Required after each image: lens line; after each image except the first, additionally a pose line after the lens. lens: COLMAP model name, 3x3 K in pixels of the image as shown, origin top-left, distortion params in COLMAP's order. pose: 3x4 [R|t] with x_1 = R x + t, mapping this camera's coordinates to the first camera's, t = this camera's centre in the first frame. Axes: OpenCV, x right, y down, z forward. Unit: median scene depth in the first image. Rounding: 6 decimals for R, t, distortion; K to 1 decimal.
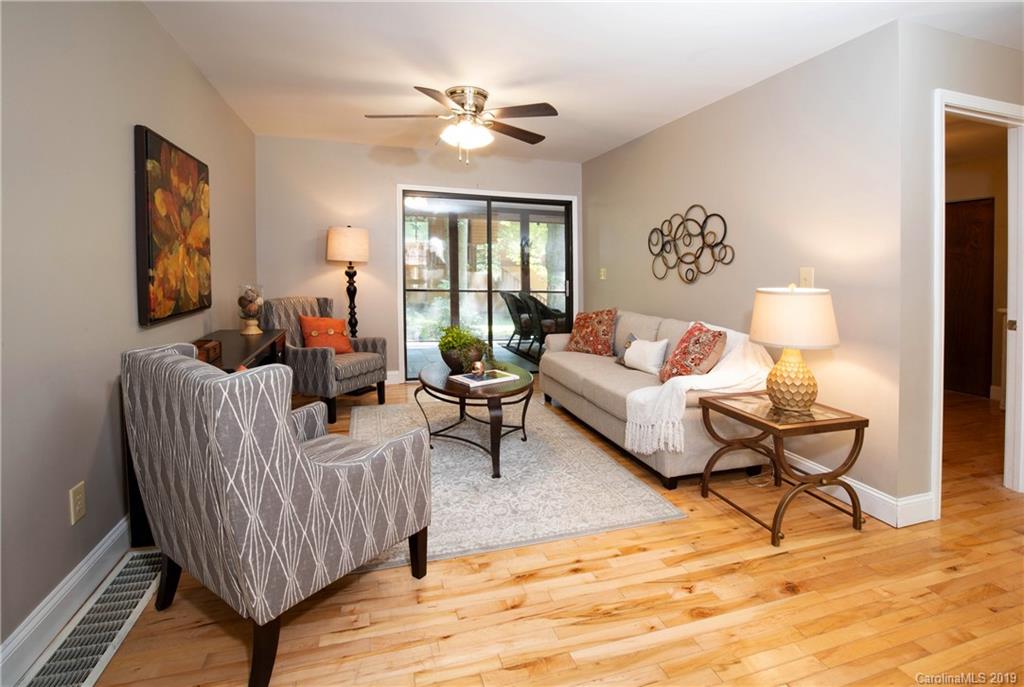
lens RADIAL K [[467.7, 0, 511.7], [0, 467.7, 271.2], [0, 0, 1]] dist [-0.016433, -0.000048]
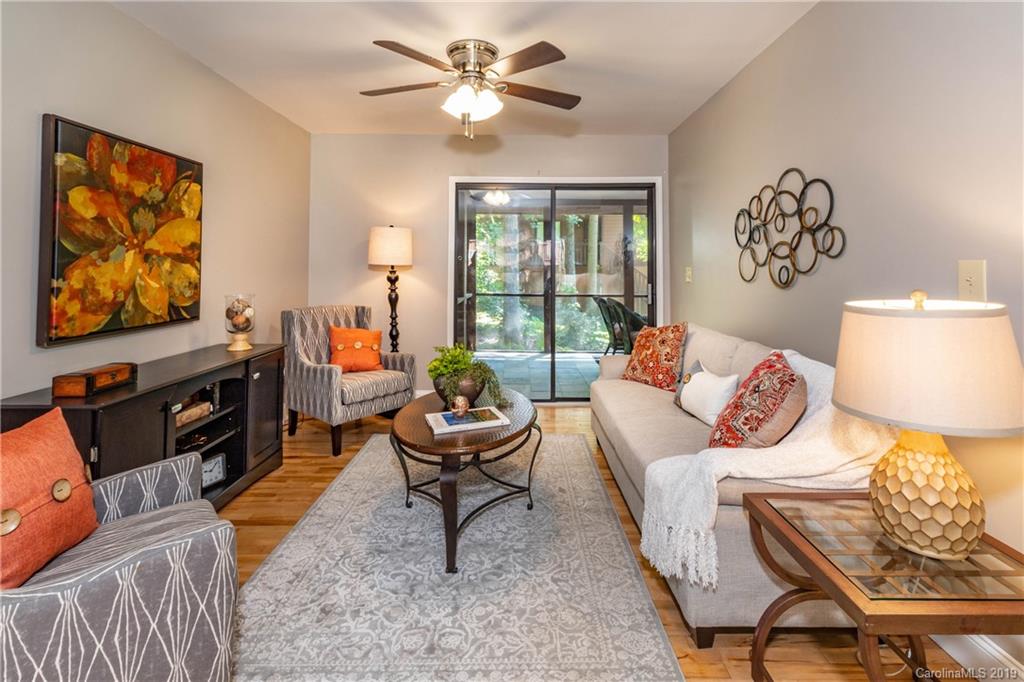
lens RADIAL K [[486.2, 0, 530.8], [0, 486.2, 258.7], [0, 0, 1]] dist [0.001624, -0.000267]
pose [[0.965797, -0.024263, -0.258163, 0.217309], [0.016740, 0.999370, -0.031300, 0.000292], [0.258759, 0.025908, 0.965594, 0.246688]]
